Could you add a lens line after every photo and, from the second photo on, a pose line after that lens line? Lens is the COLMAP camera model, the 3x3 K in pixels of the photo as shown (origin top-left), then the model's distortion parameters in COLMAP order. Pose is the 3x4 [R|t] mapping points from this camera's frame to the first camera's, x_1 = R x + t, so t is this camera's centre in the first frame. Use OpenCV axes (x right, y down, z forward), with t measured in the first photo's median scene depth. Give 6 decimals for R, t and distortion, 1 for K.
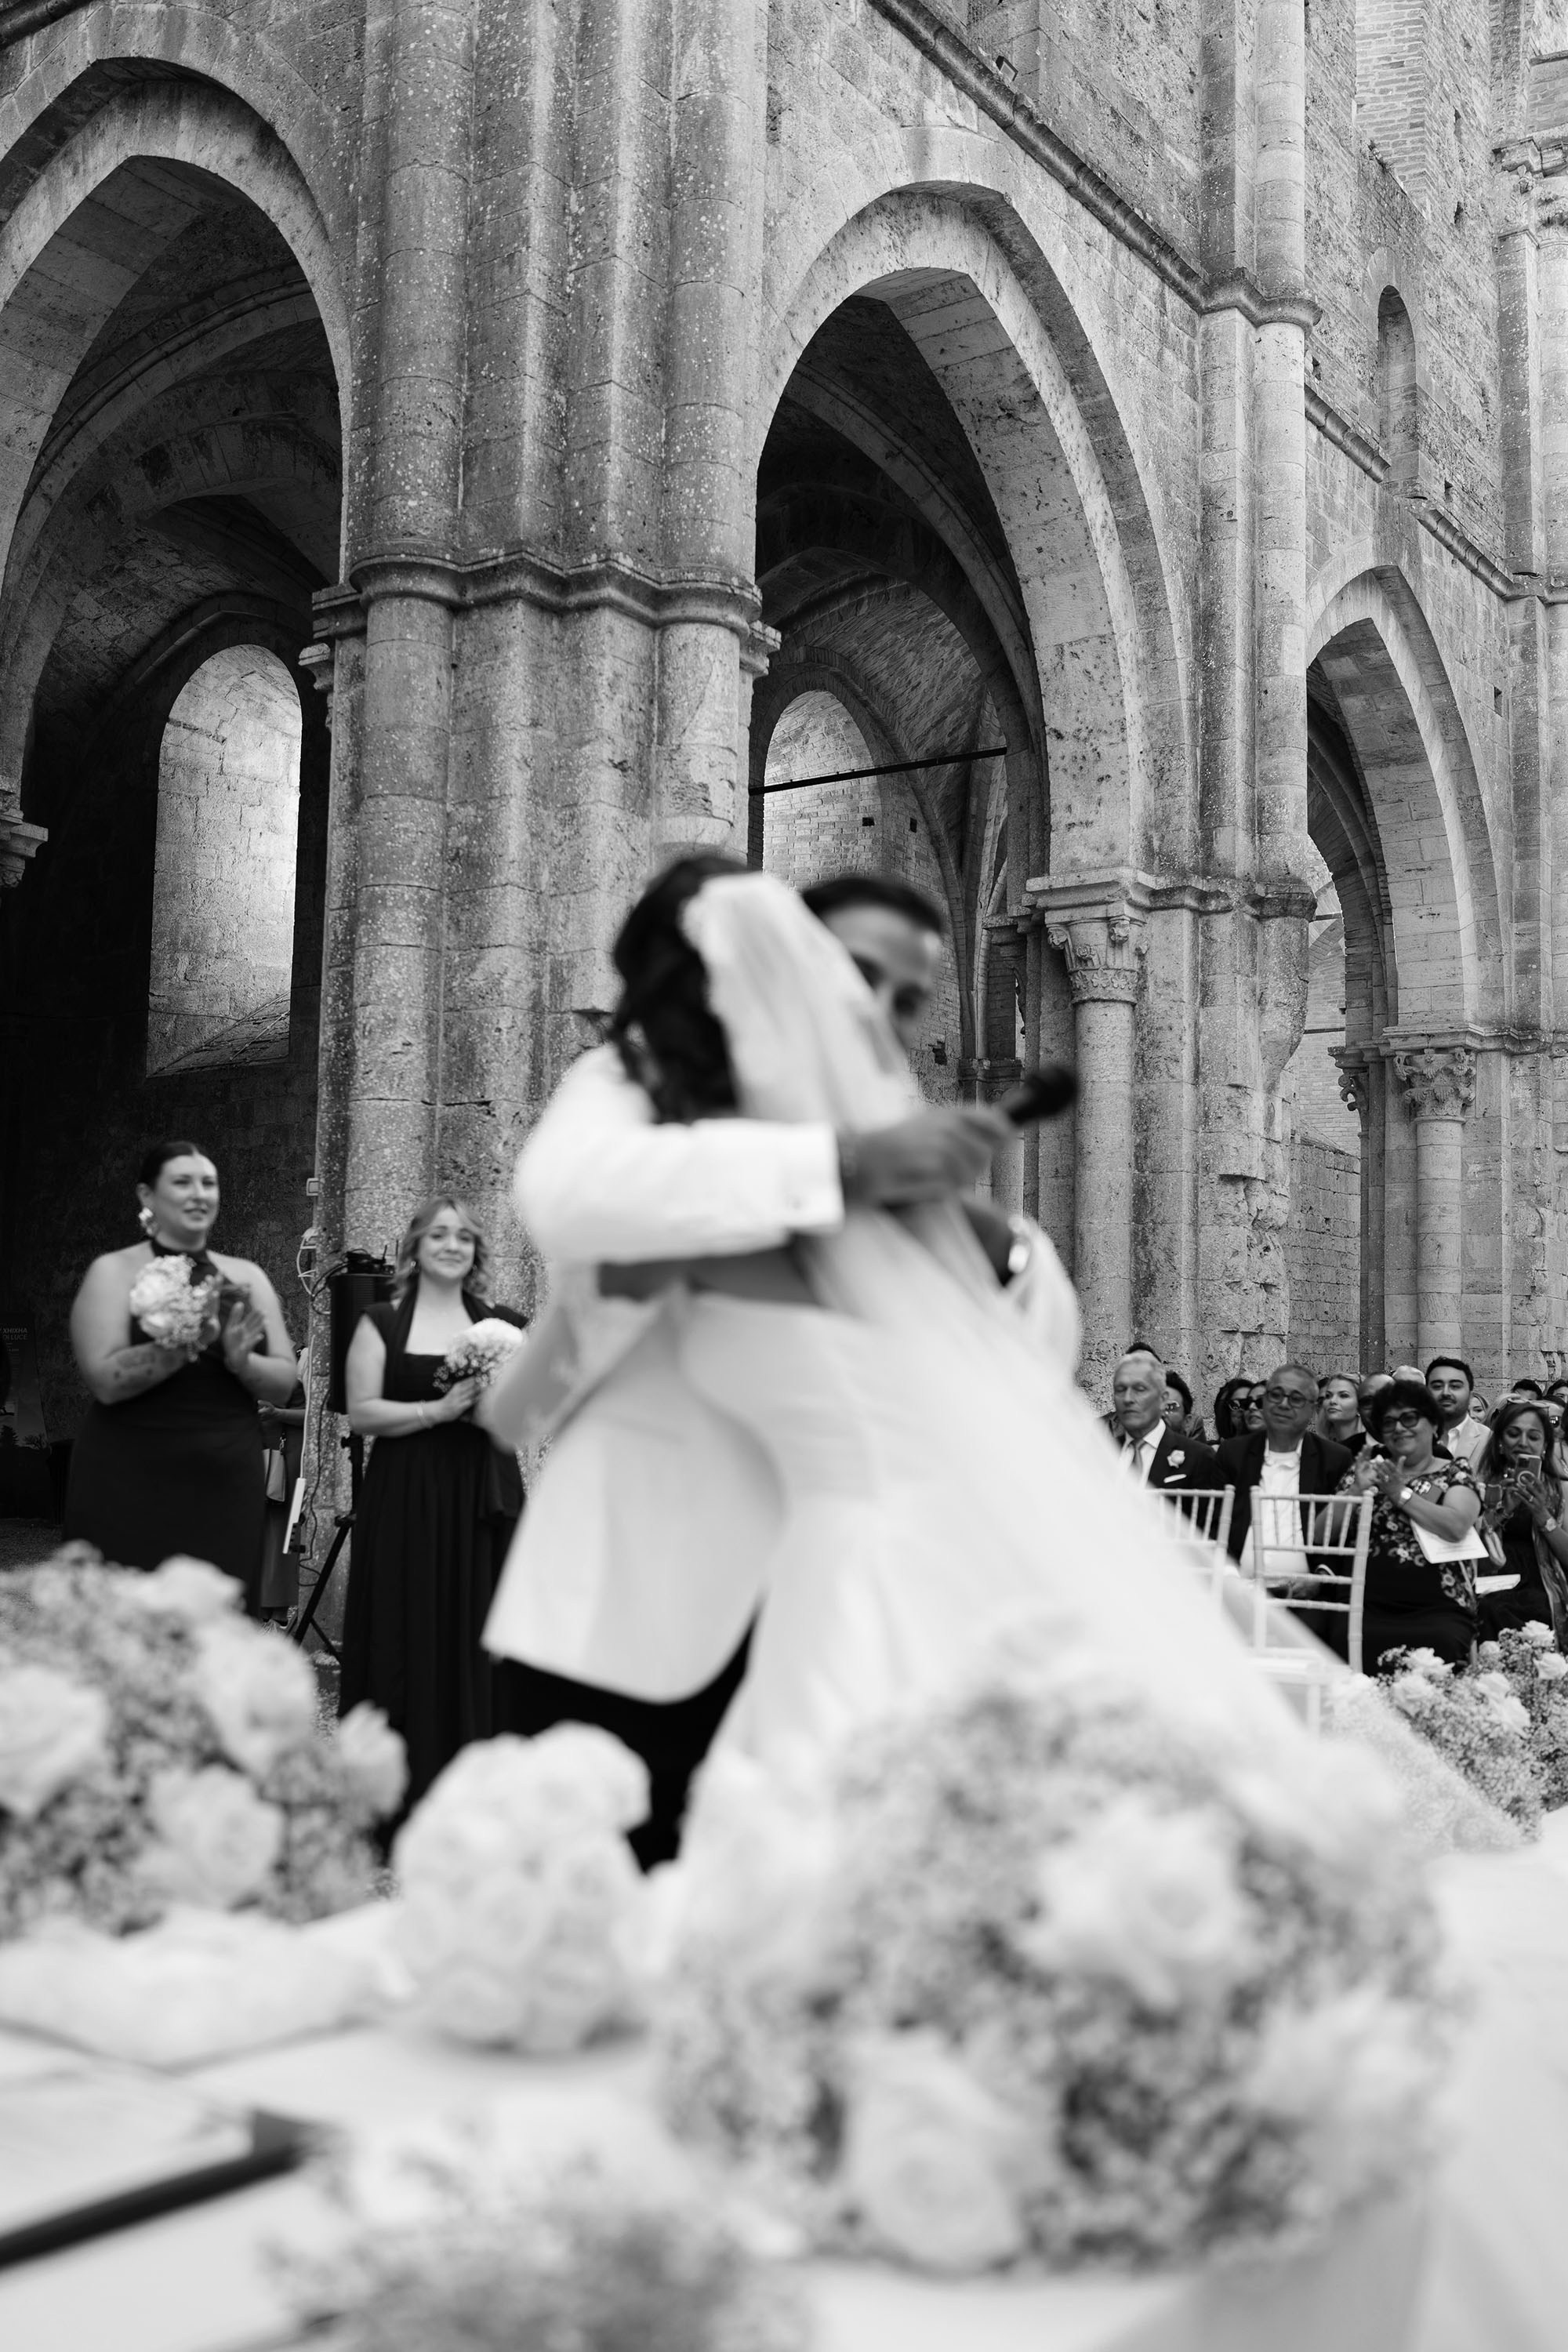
lens RADIAL K [[2265.0, 0, 795.3], [0, 2265.0, 1156.3], [0, 0, 1]] dist [0.004433, 0.000000]
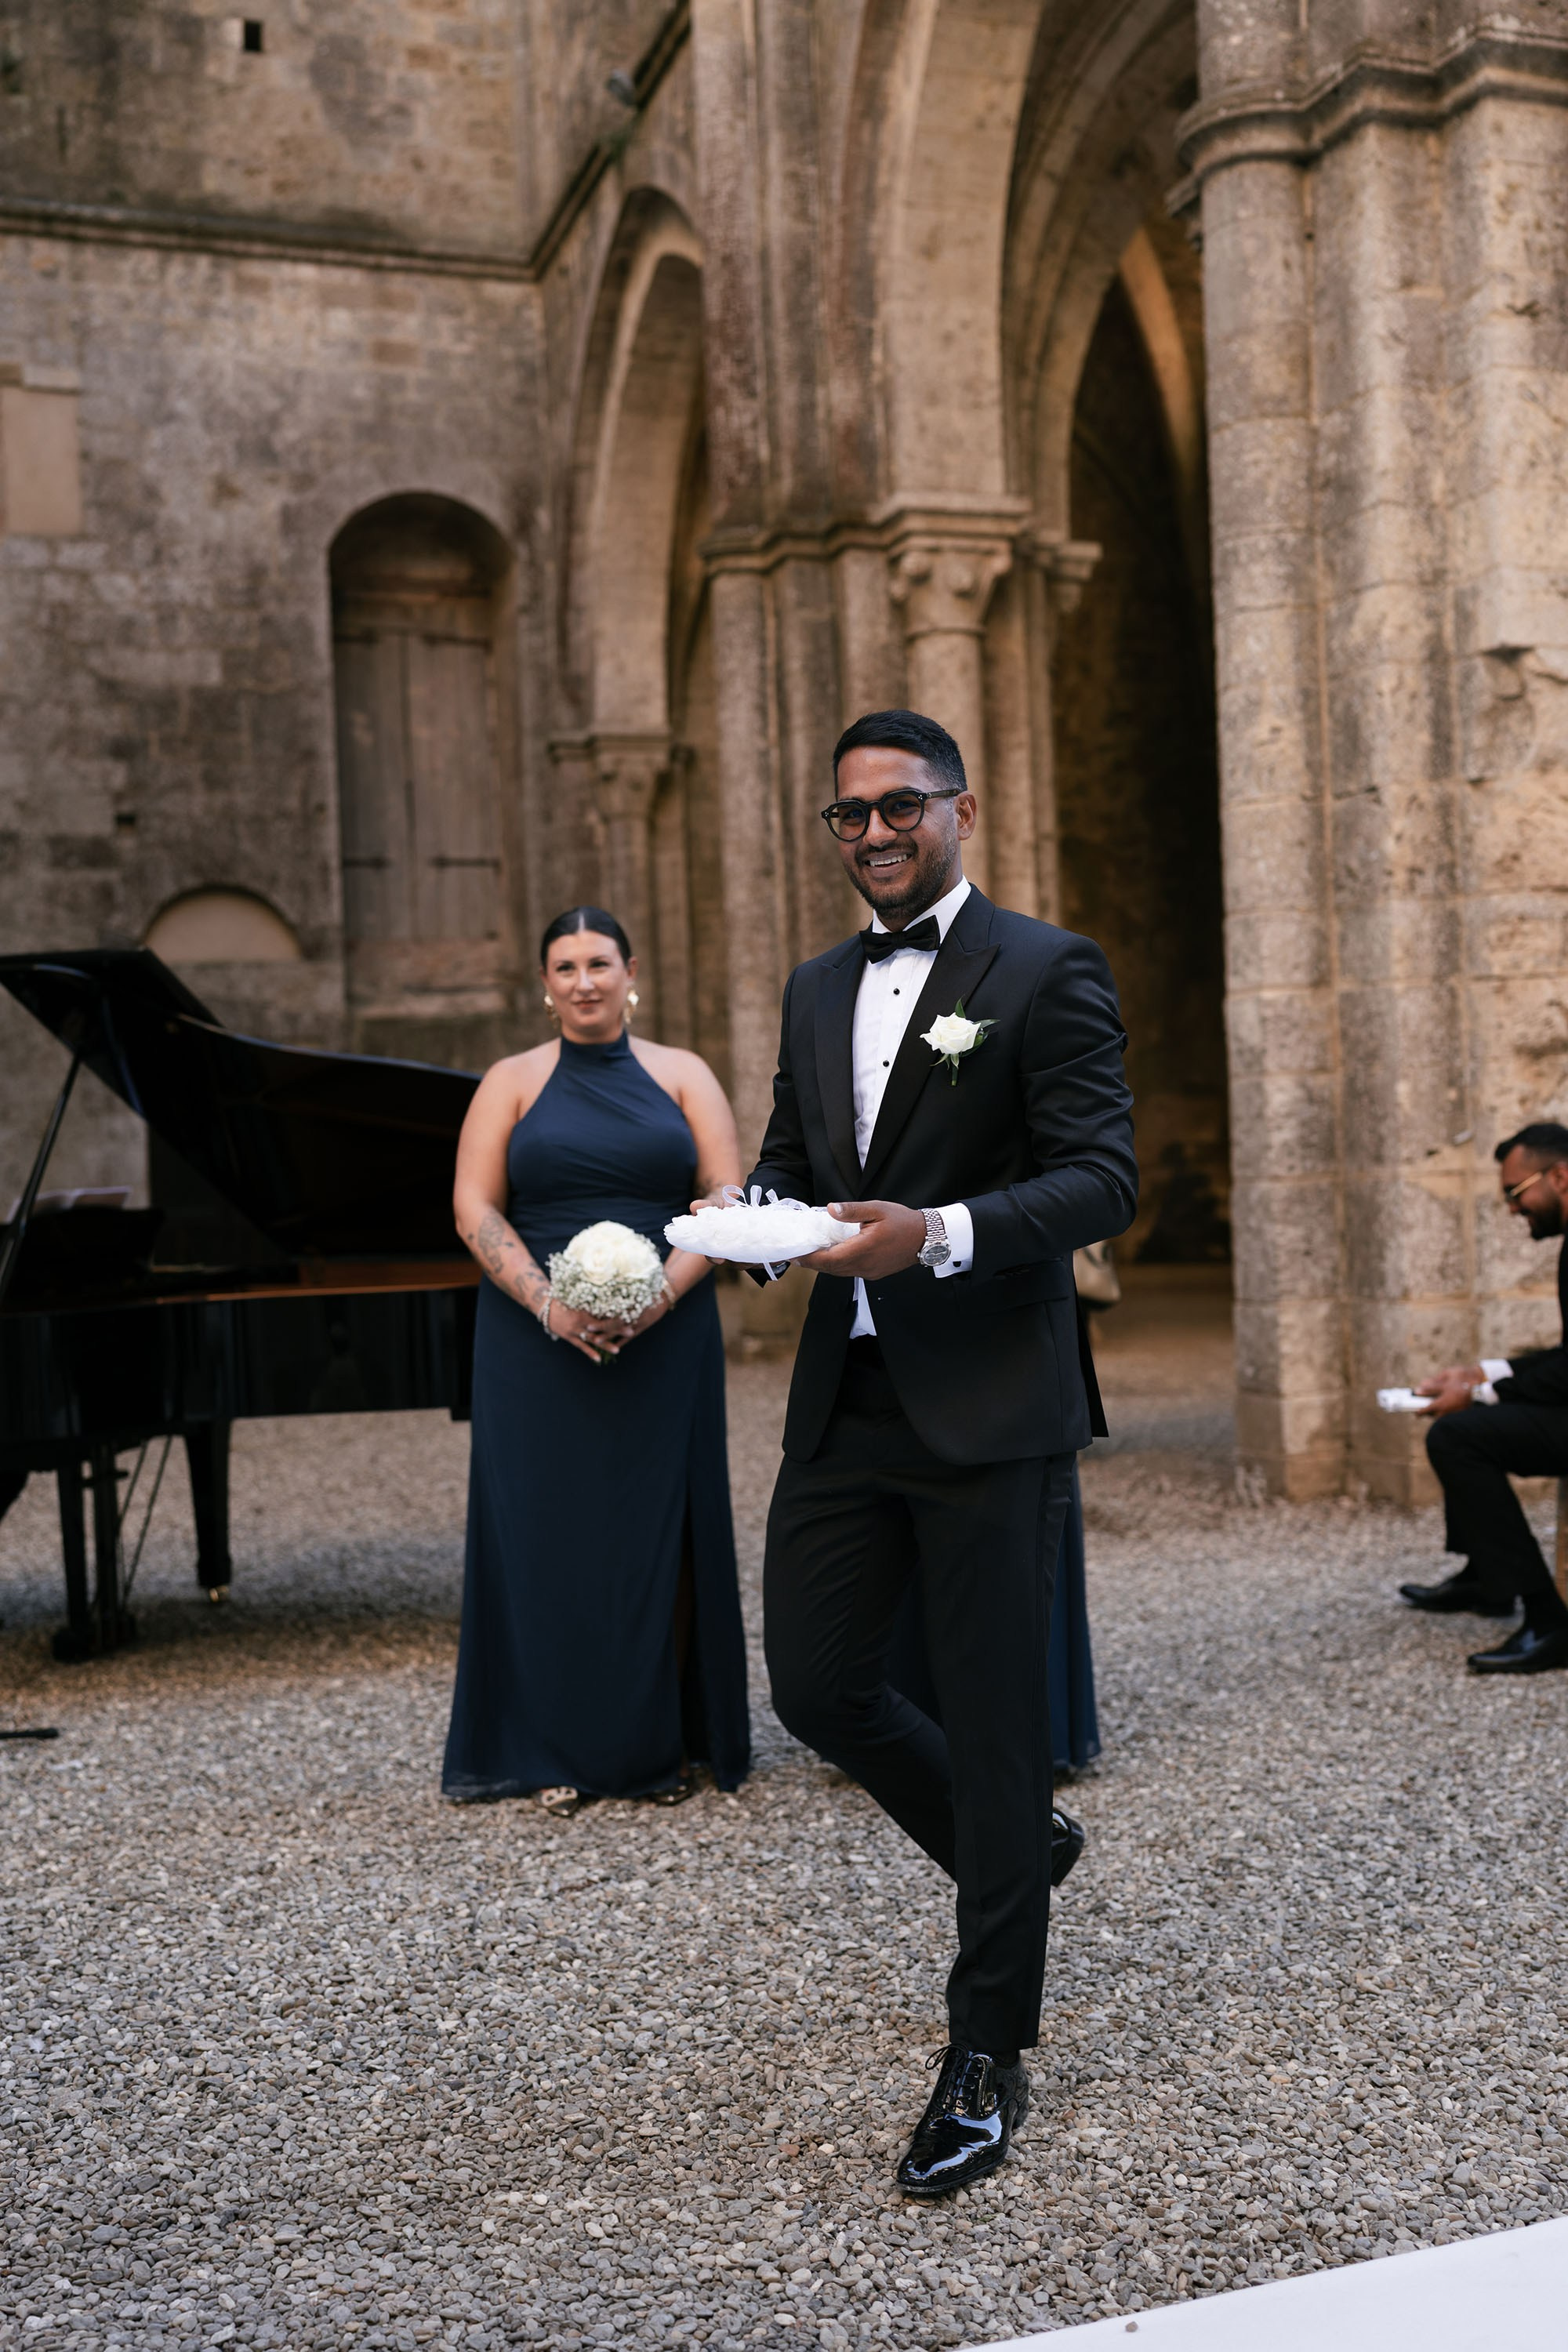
lens RADIAL K [[2265.0, 0, 781.5], [0, 2265.0, 1162.3], [0, 0, 1]] dist [0.004433, 0.000000]
pose [[0.820209, -0.042272, -0.570499, 0.135248], [0.116338, 0.988752, 0.093996, 0.006856], [0.560109, -0.143468, 0.815901, 0.208257]]
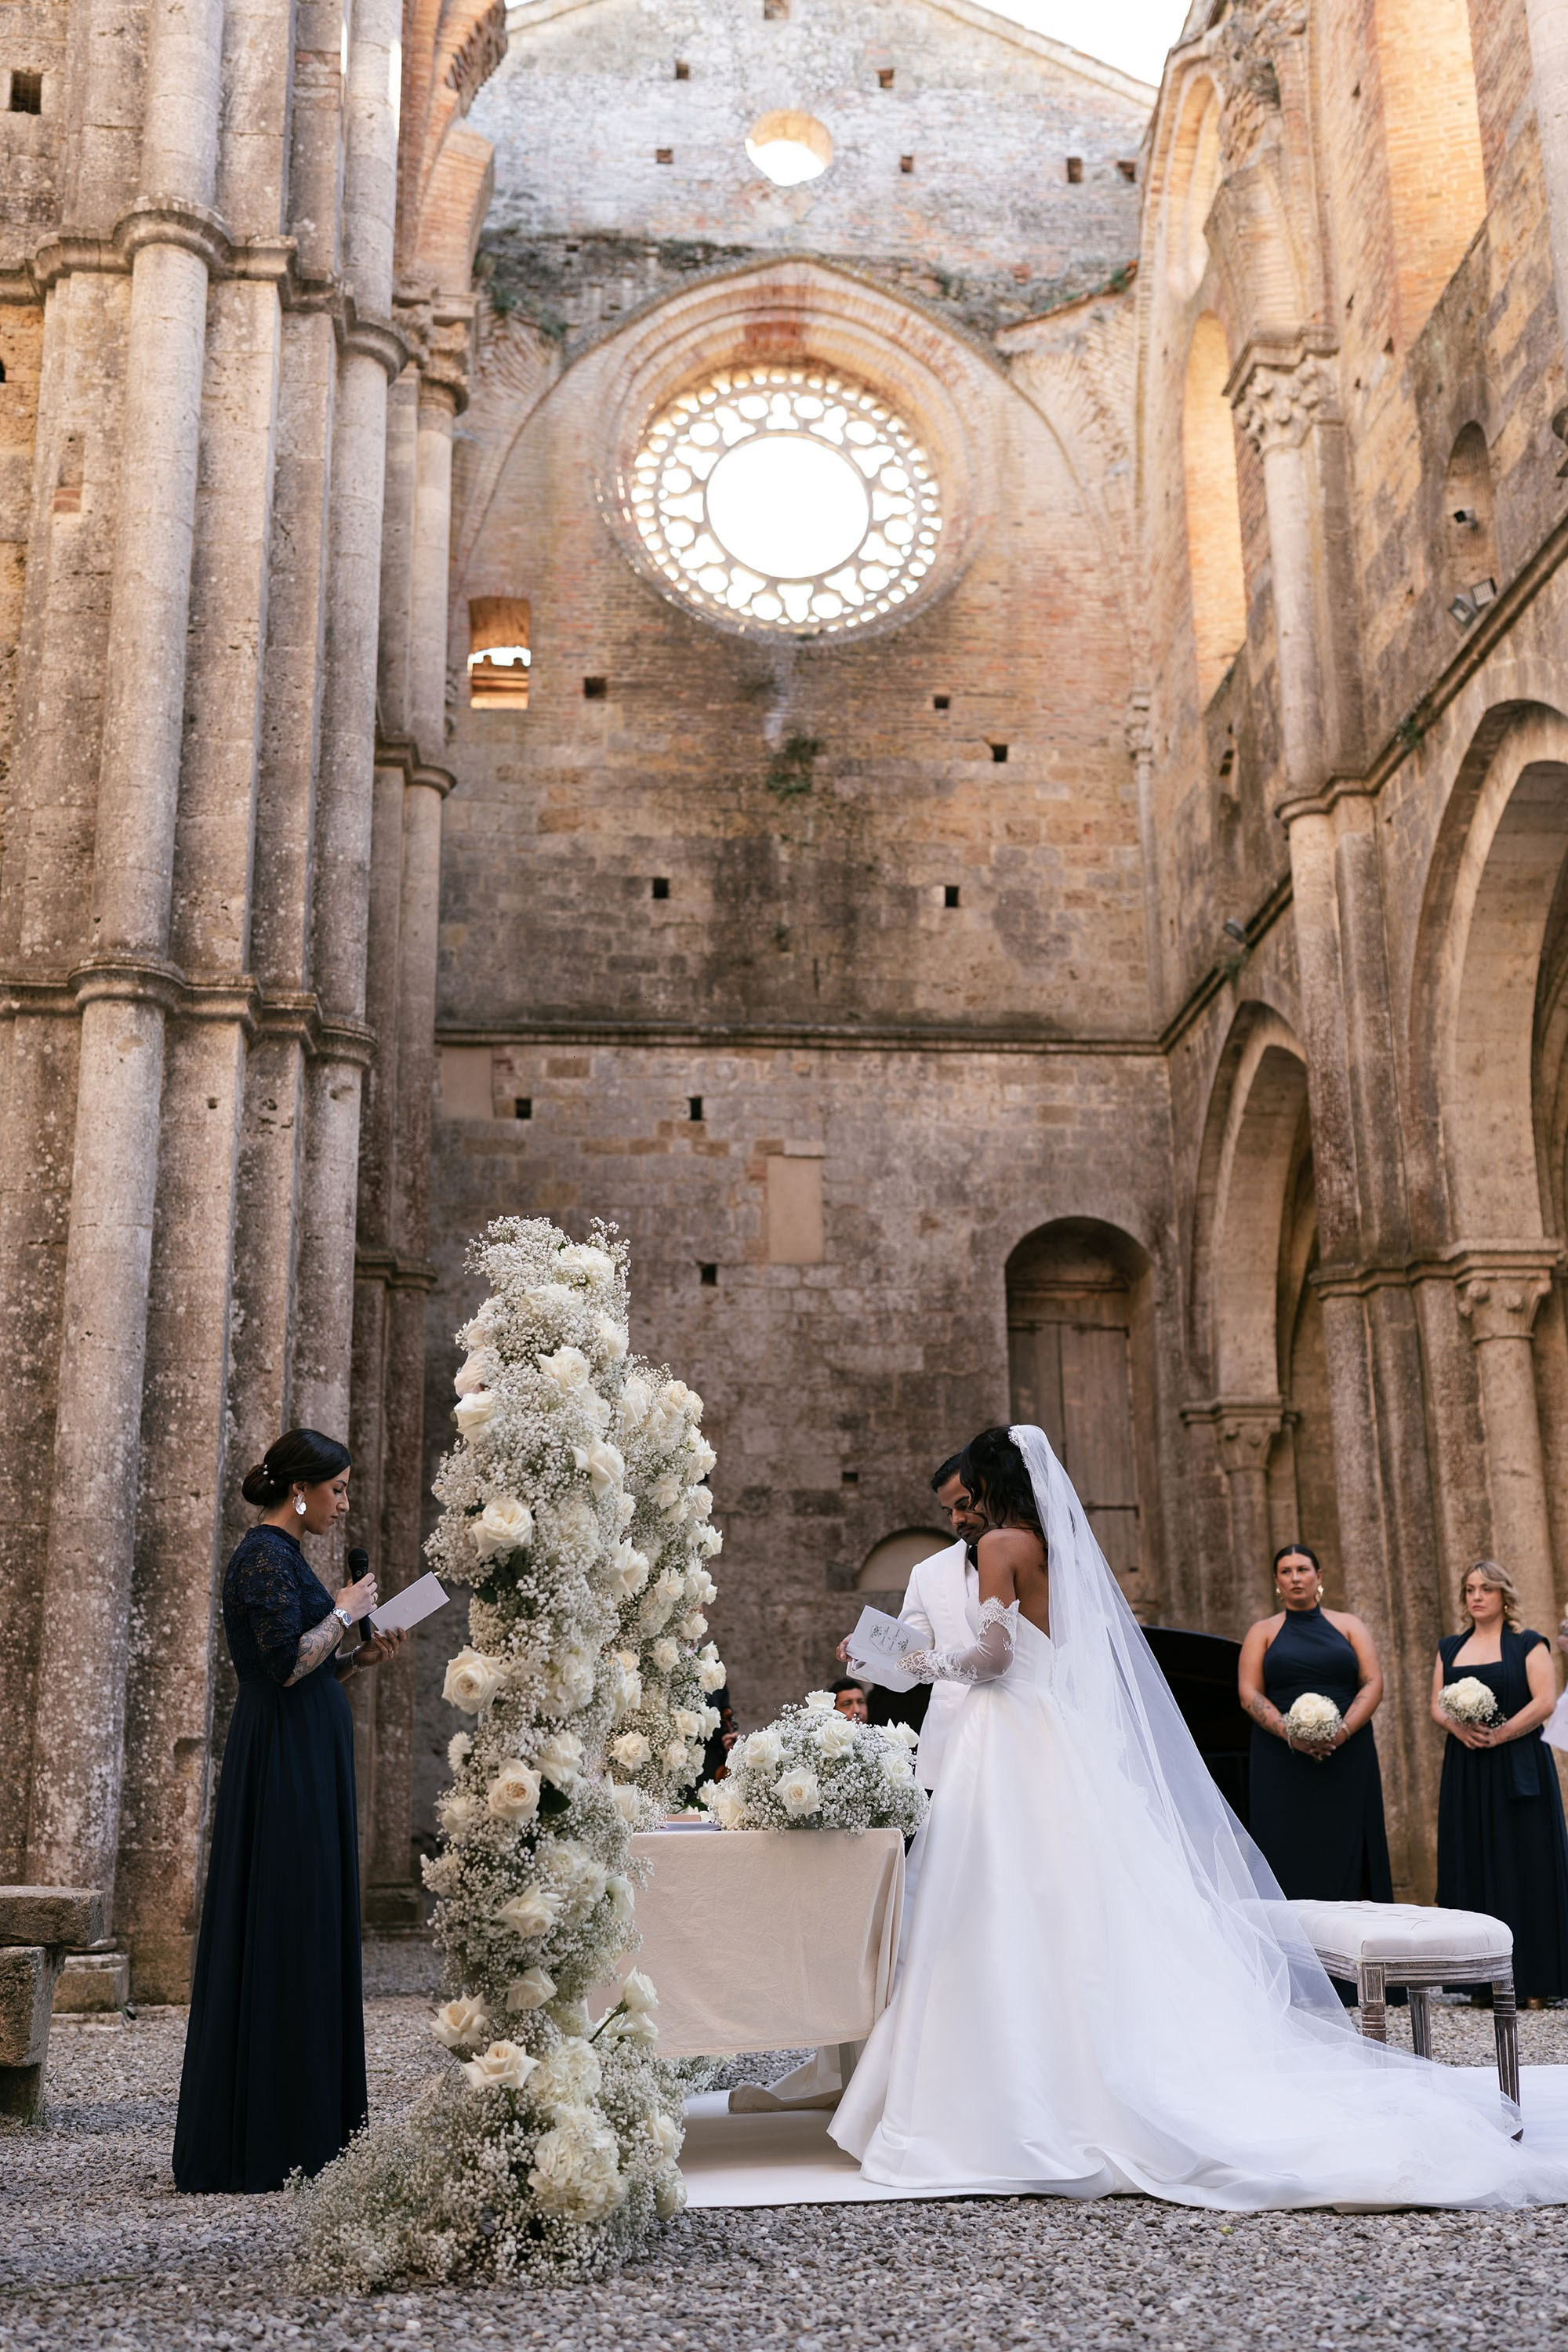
lens RADIAL K [[2265.0, 0, 805.2], [0, 2265.0, 1192.9], [0, 0, 1]] dist [0.004433, 0.000000]
pose [[0.660408, -0.219839, -0.718005, 0.417348], [0.109449, 0.974154, -0.197597, 0.016411], [0.742887, 0.051909, 0.667401, -0.221473]]
